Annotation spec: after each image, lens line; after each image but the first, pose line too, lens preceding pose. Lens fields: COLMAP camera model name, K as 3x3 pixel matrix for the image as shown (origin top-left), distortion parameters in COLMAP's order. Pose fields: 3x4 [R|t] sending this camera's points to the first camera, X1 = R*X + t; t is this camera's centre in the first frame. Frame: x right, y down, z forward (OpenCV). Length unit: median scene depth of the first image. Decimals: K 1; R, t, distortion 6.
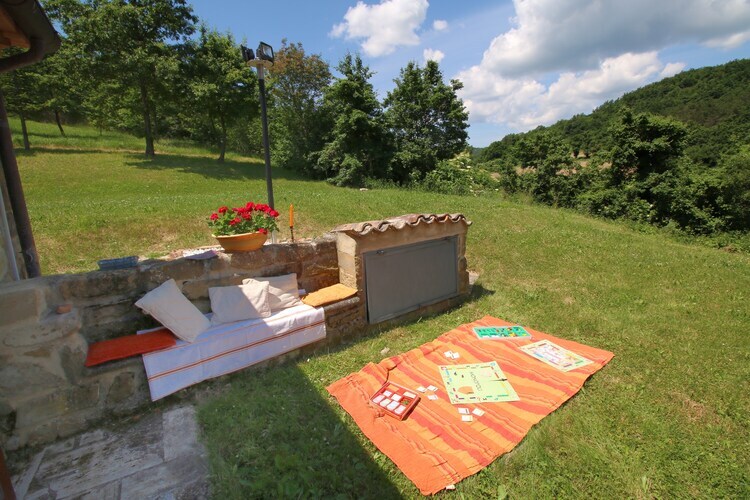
lens RADIAL K [[340.8, 0, 362.2], [0, 340.8, 246.2], [0, 0, 1]] dist [-0.006683, -0.007538]
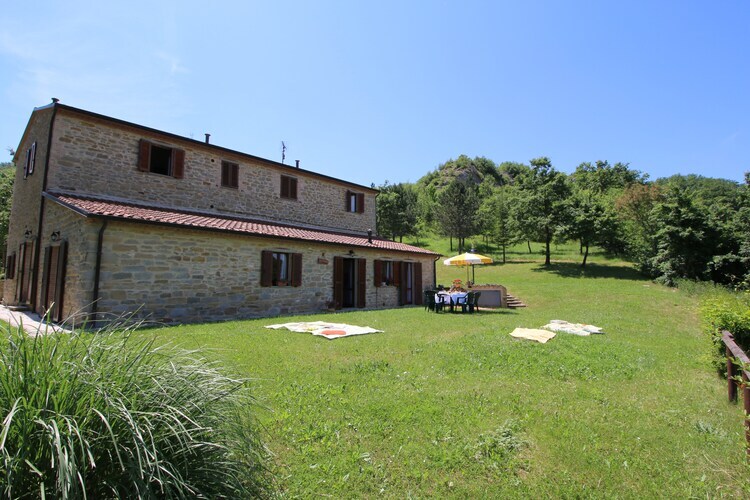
lens RADIAL K [[392.0, 0, 376.8], [0, 392.0, 237.8], [0, 0, 1]] dist [-0.003761, -0.008015]
pose [[0.305171, -0.086417, -0.948368, 1.197956], [-0.199485, 0.967978, -0.152395, 0.102247], [0.931169, 0.235692, 0.278160, -0.491969]]
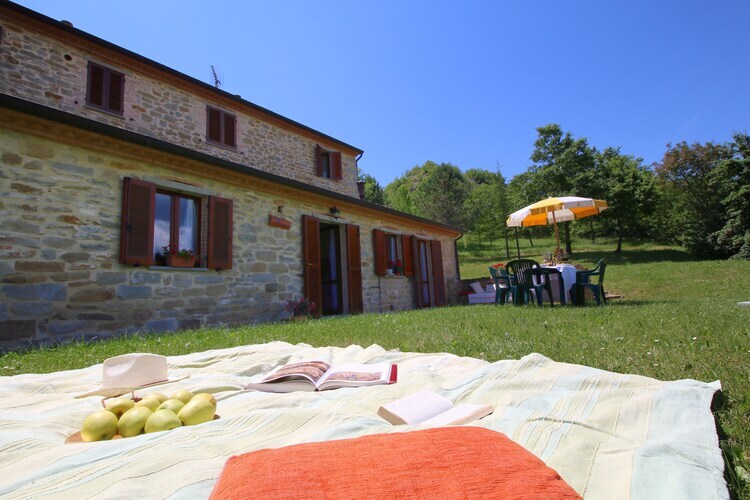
lens RADIAL K [[392.0, 0, 375.8], [0, 392.0, 235.8], [0, 0, 1]] dist [-0.003761, -0.008015]
pose [[0.383978, -0.149549, -0.911151, 0.653553], [-0.138493, 0.966305, -0.216966, 0.146423], [0.912897, 0.209499, 0.350328, -0.377071]]
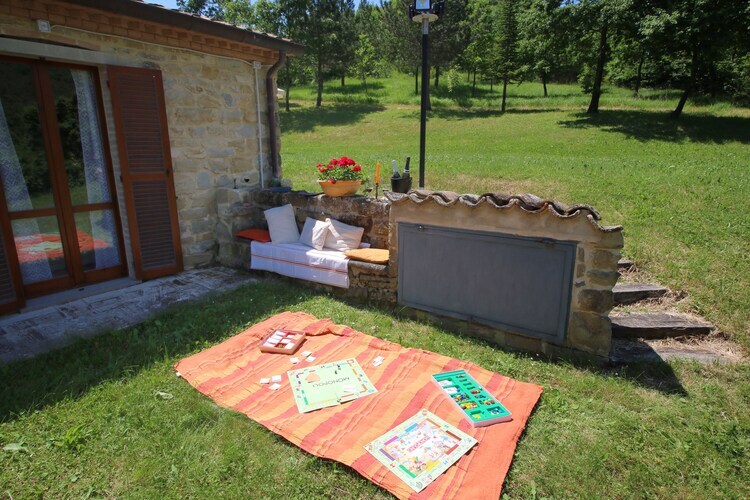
lens RADIAL K [[392.0, 0, 378.7], [0, 392.0, 242.8], [0, 0, 1]] dist [-0.003761, -0.008015]
pose [[0.360075, 0.251702, -0.898327, 0.214090], [-0.194440, 0.962018, 0.191610, -0.026327], [0.912436, 0.105676, 0.395340, 0.127263]]
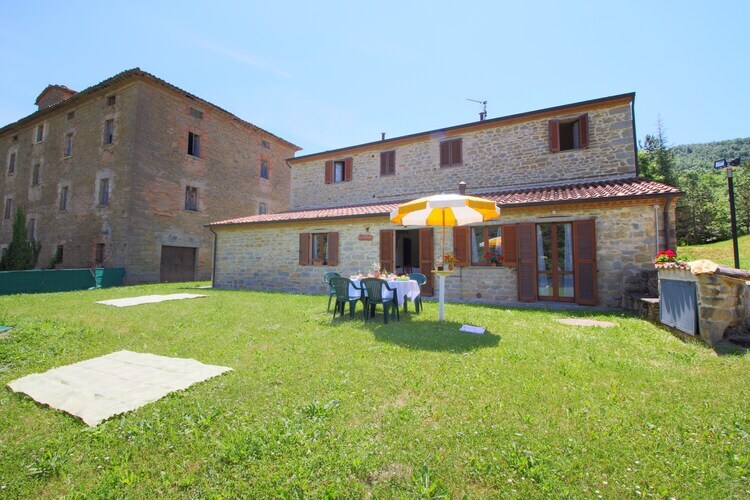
lens RADIAL K [[340.8, 0, 370.7], [0, 340.8, 244.8], [0, 0, 1]] dist [-0.006683, -0.007538]
pose [[-0.863012, -0.003673, -0.505169, 0.520787], [-0.081323, 0.987942, 0.131746, -0.062783], [0.498594, 0.154781, -0.852905, 0.402075]]
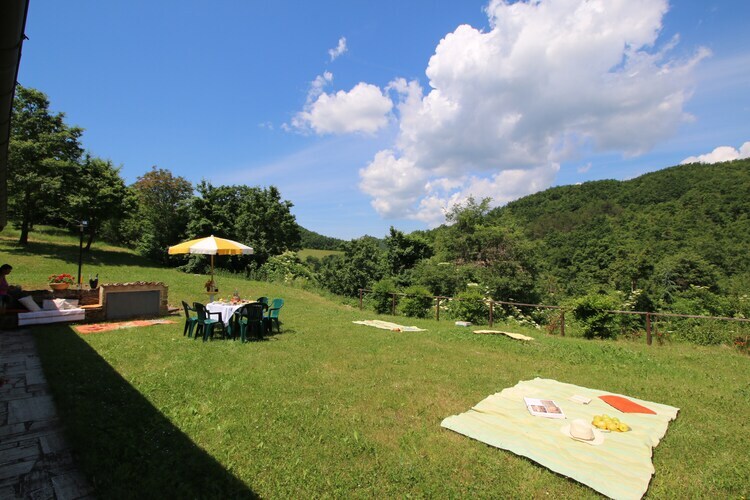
lens RADIAL K [[363.8, 0, 368.7], [0, 363.8, 244.4], [0, 0, 1]] dist [-0.014716, -0.004967]
pose [[0.971022, 0.045336, 0.234649, 0.336629], [0.016806, 0.966459, -0.256272, 0.104646], [-0.238397, 0.252789, 0.937691, -0.593834]]
